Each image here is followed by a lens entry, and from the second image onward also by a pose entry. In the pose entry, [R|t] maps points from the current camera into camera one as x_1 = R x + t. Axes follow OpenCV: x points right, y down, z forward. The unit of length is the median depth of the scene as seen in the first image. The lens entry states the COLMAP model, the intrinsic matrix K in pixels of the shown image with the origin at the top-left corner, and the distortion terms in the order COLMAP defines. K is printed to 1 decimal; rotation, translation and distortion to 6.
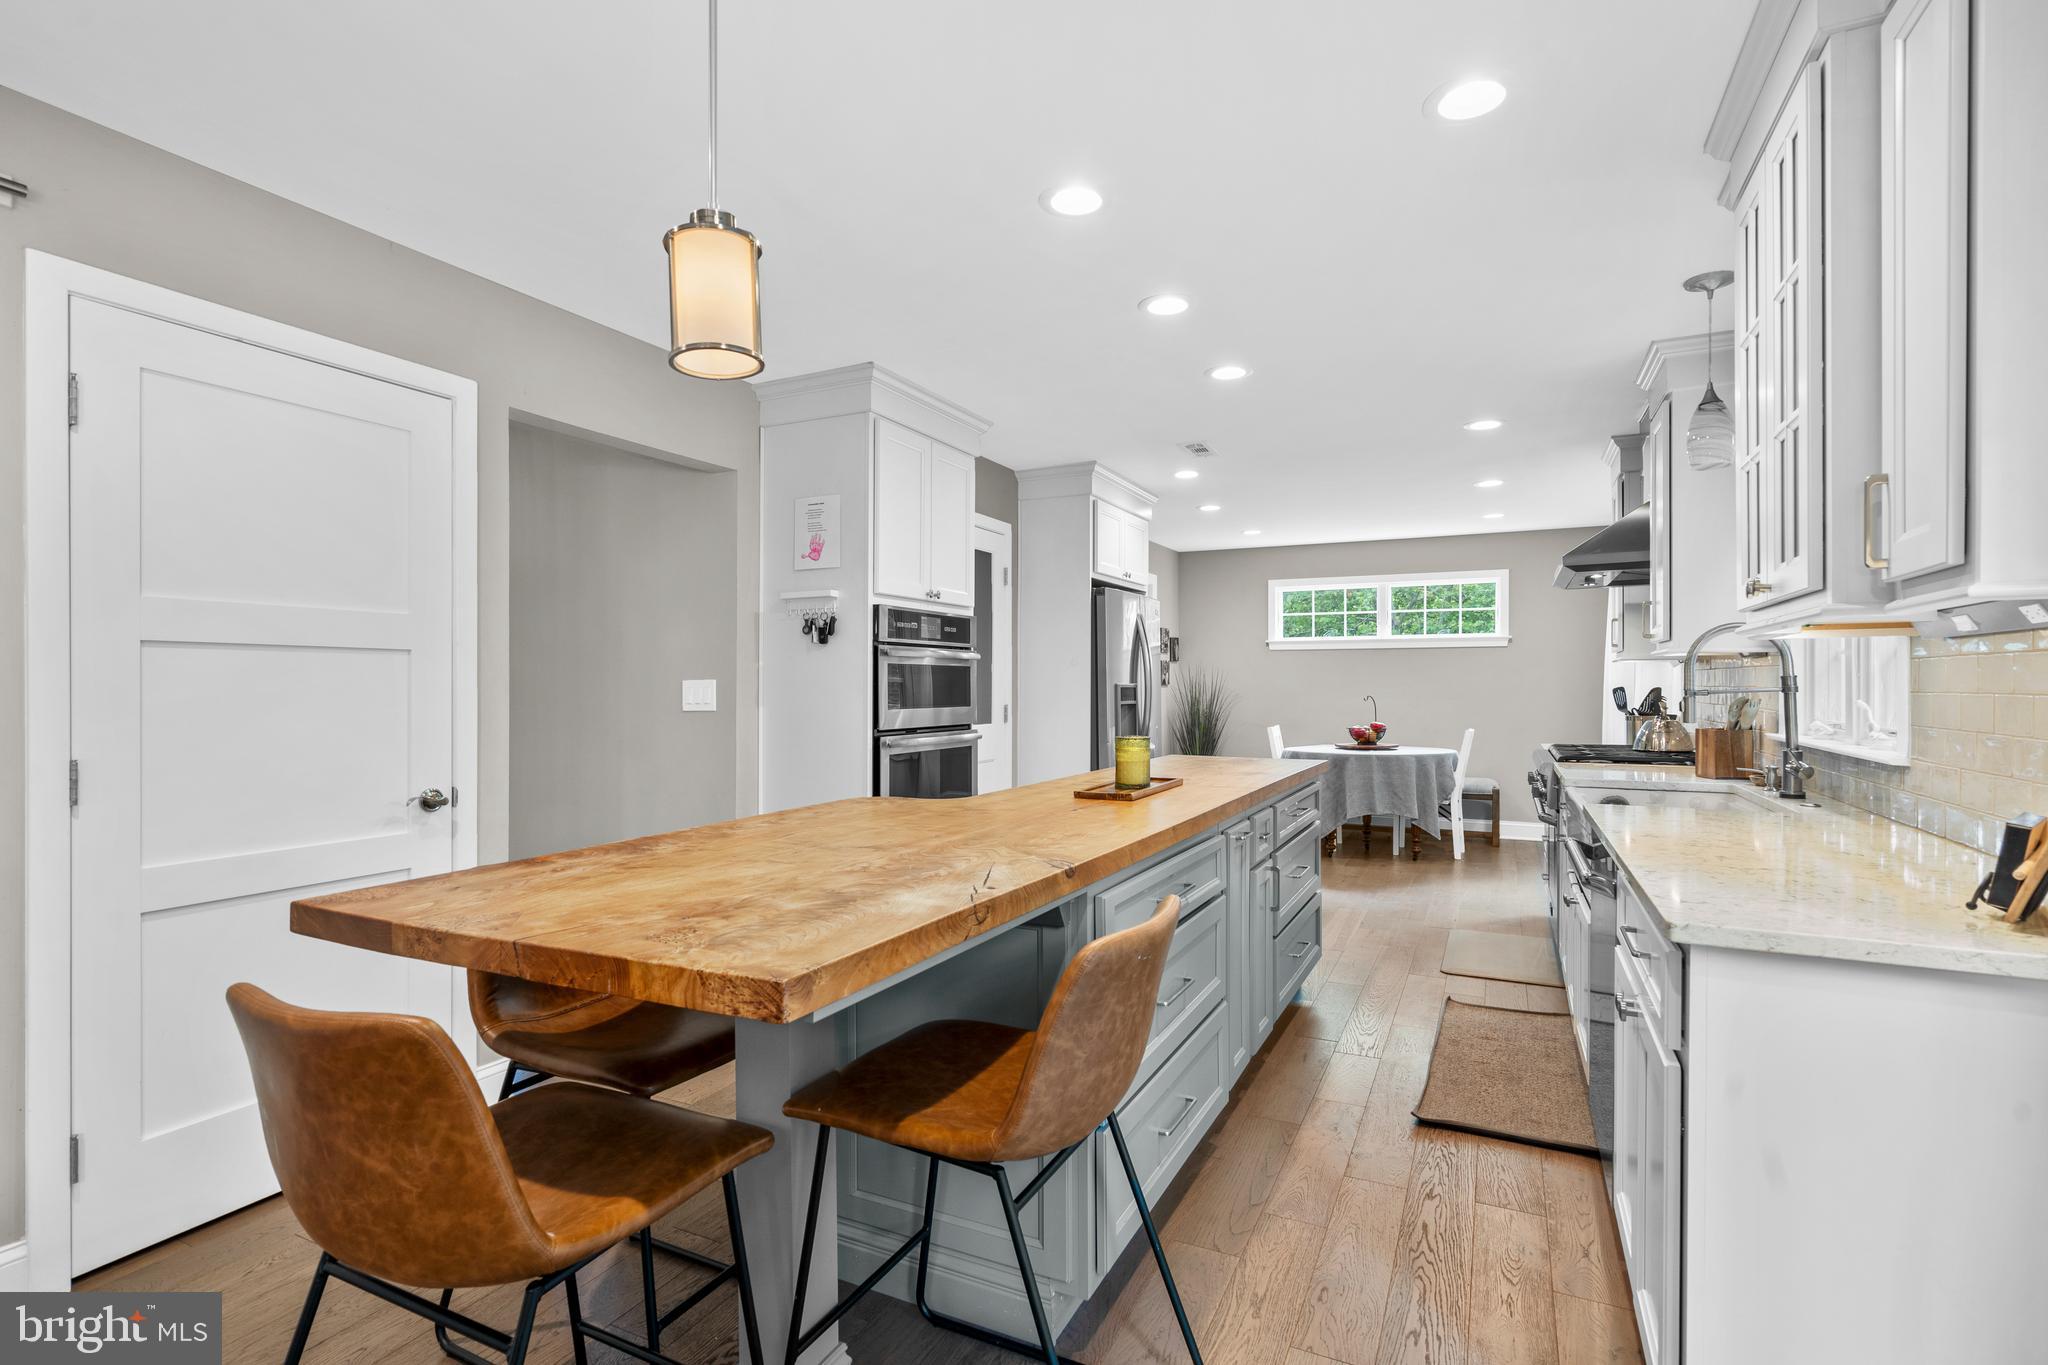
lens RADIAL K [[971.4, 0, 1023.7], [0, 971.4, 690.5], [0, 0, 1]] dist [-0.002097, 0.000969]
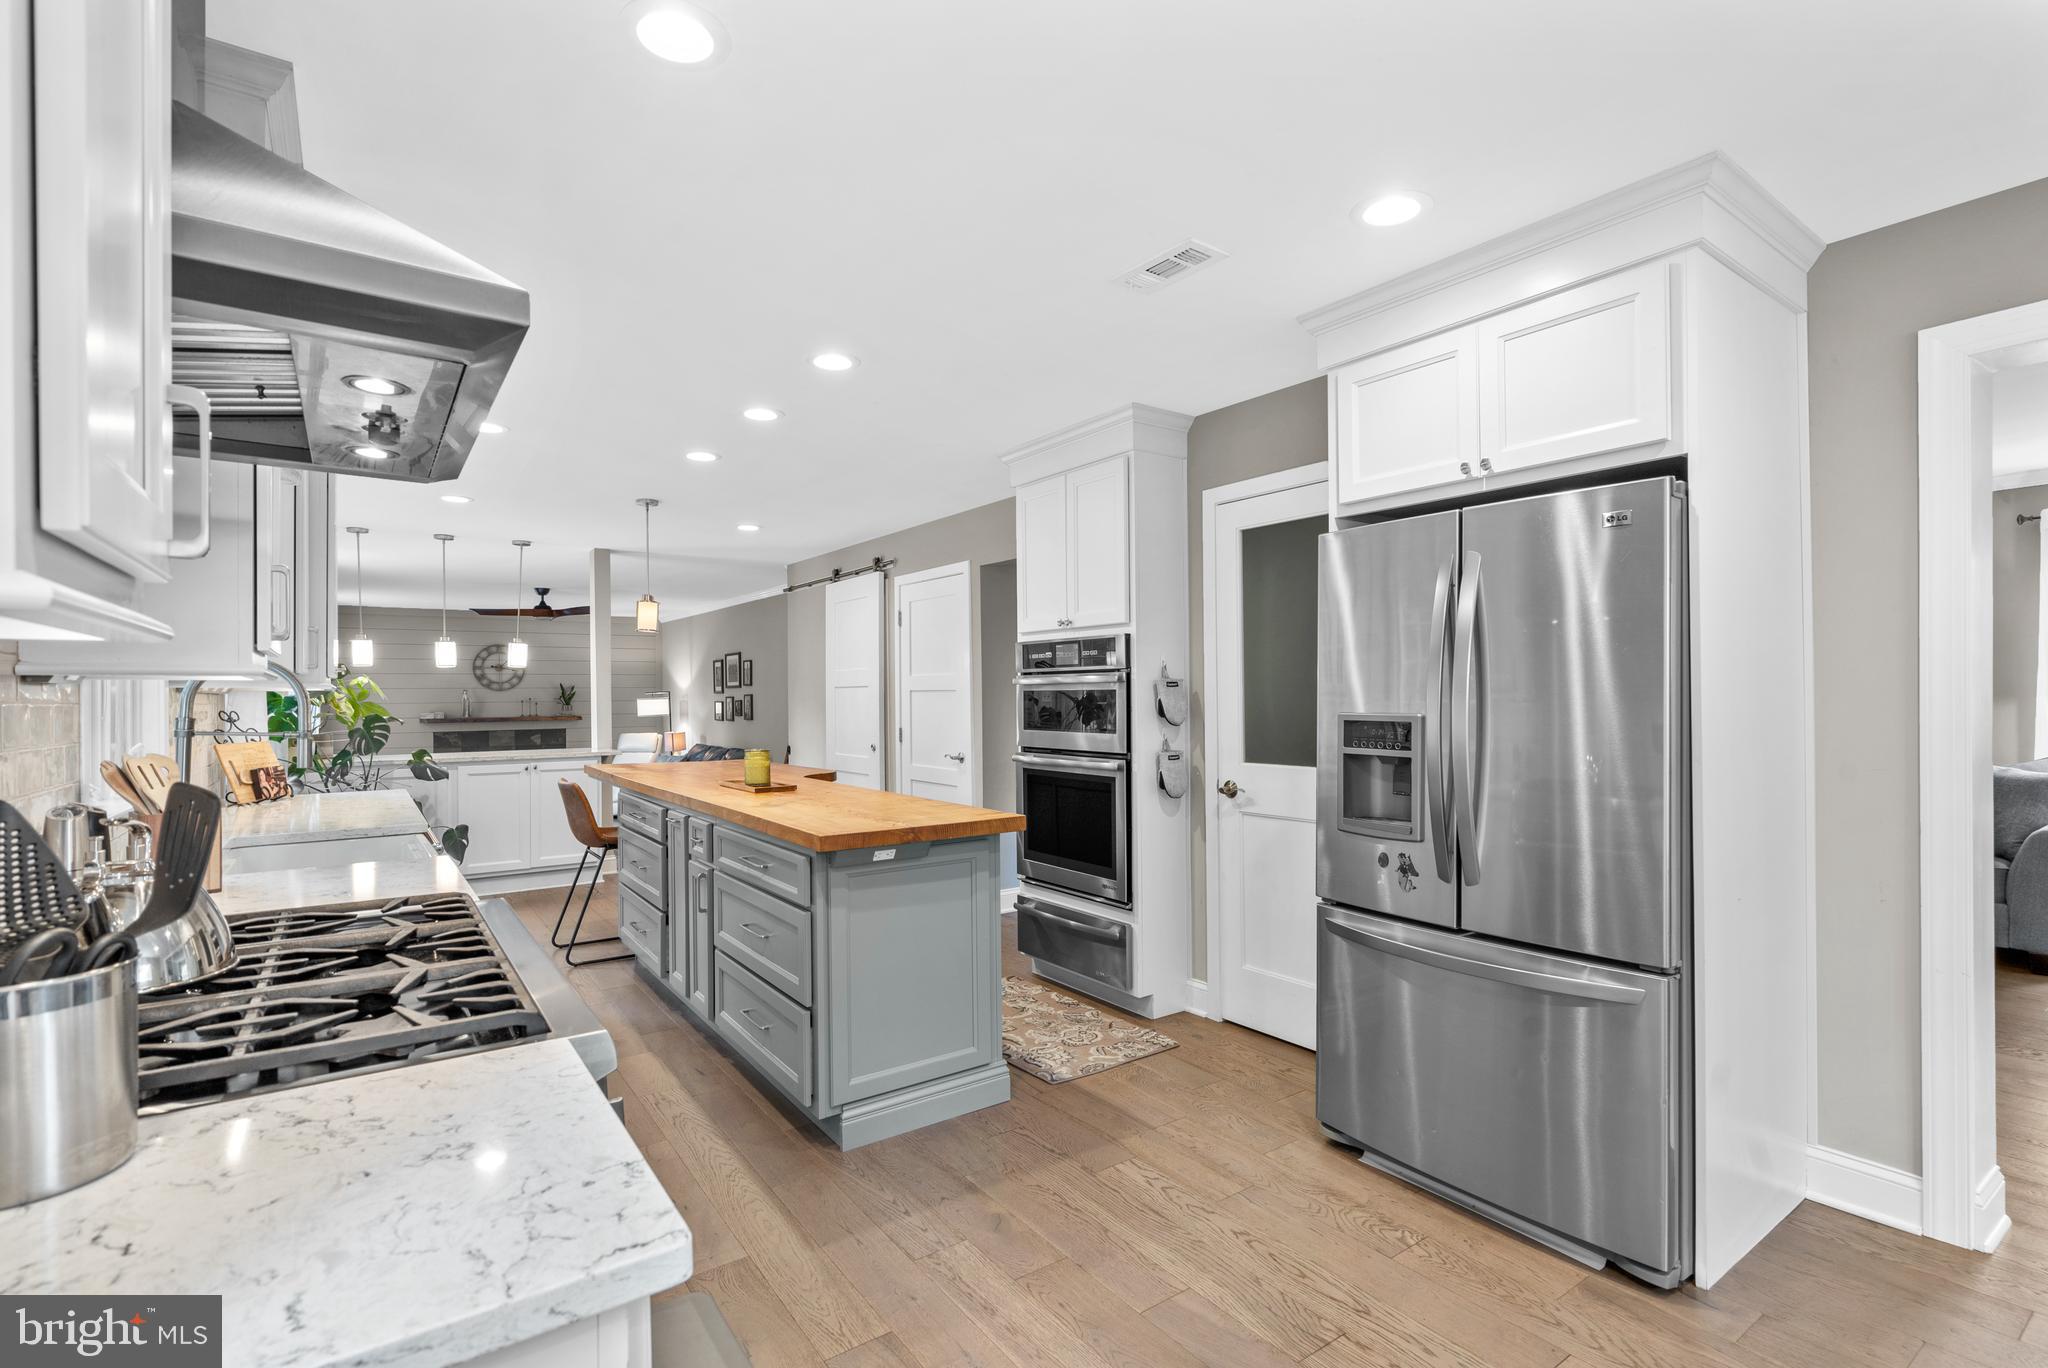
lens RADIAL K [[944.2, 0, 1015.6], [0, 944.2, 694.9], [0, 0, 1]] dist [-0.002945, 0.000208]
pose [[-0.479841, 0.004868, -0.877342, 0.850409], [0.003704, 0.999987, 0.003522, -0.025800], [0.877348, -0.001560, -0.479853, 1.492941]]
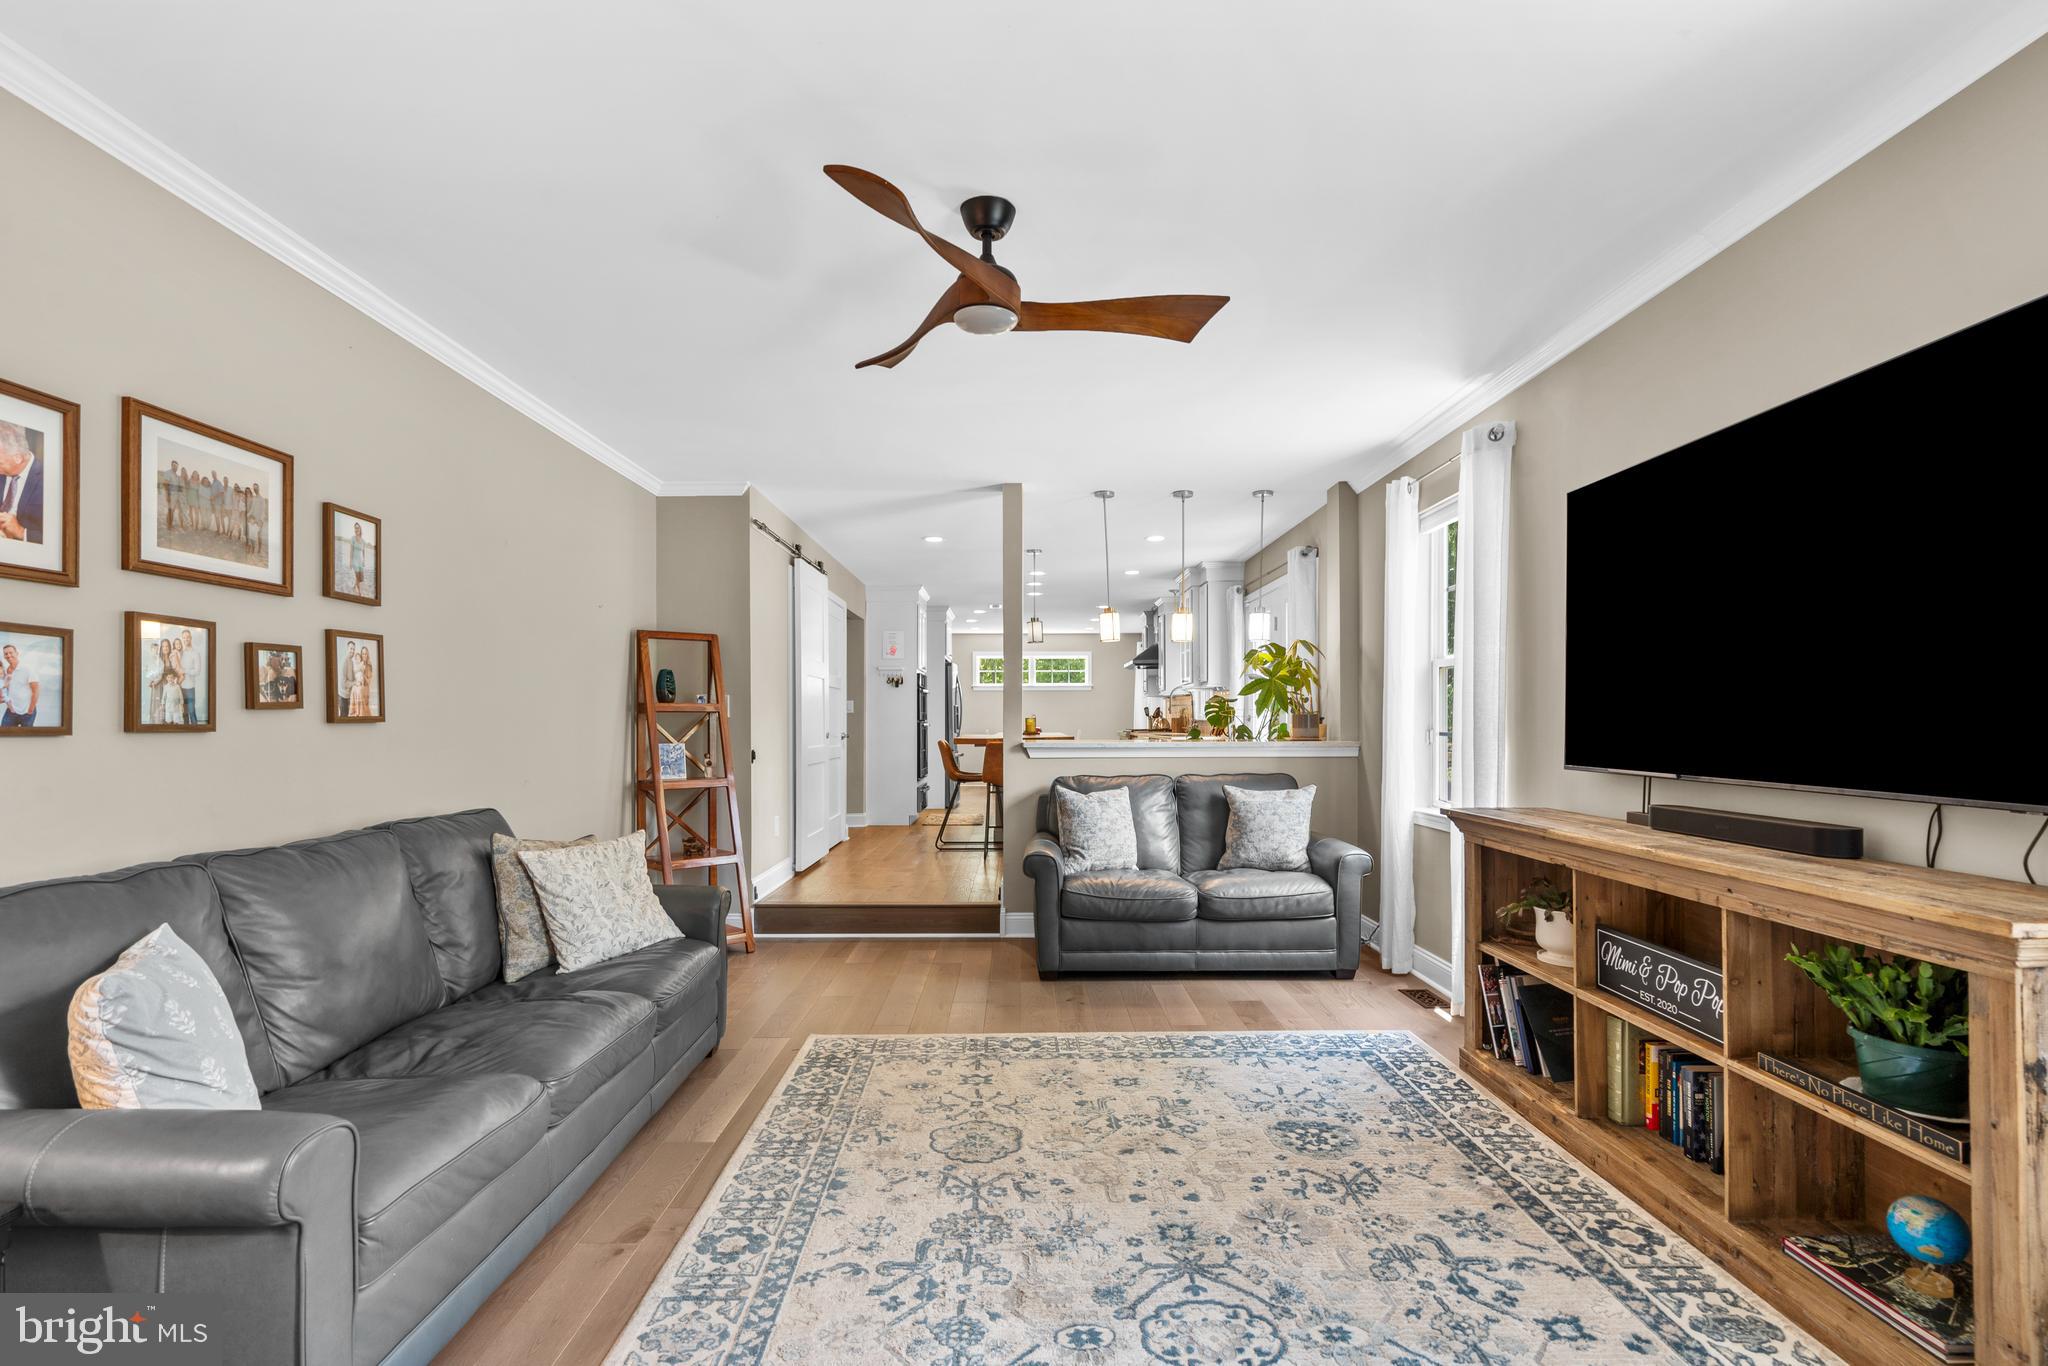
lens RADIAL K [[959.4, 0, 1012.6], [0, 959.4, 721.9], [0, 0, 1]] dist [-0.001976, 0.001795]
pose [[0.899171, -0.003350, 0.437584, -1.044996], [0.006574, 0.999961, -0.005853, 0.061632], [-0.437547, 0.008140, 0.899159, -1.450333]]
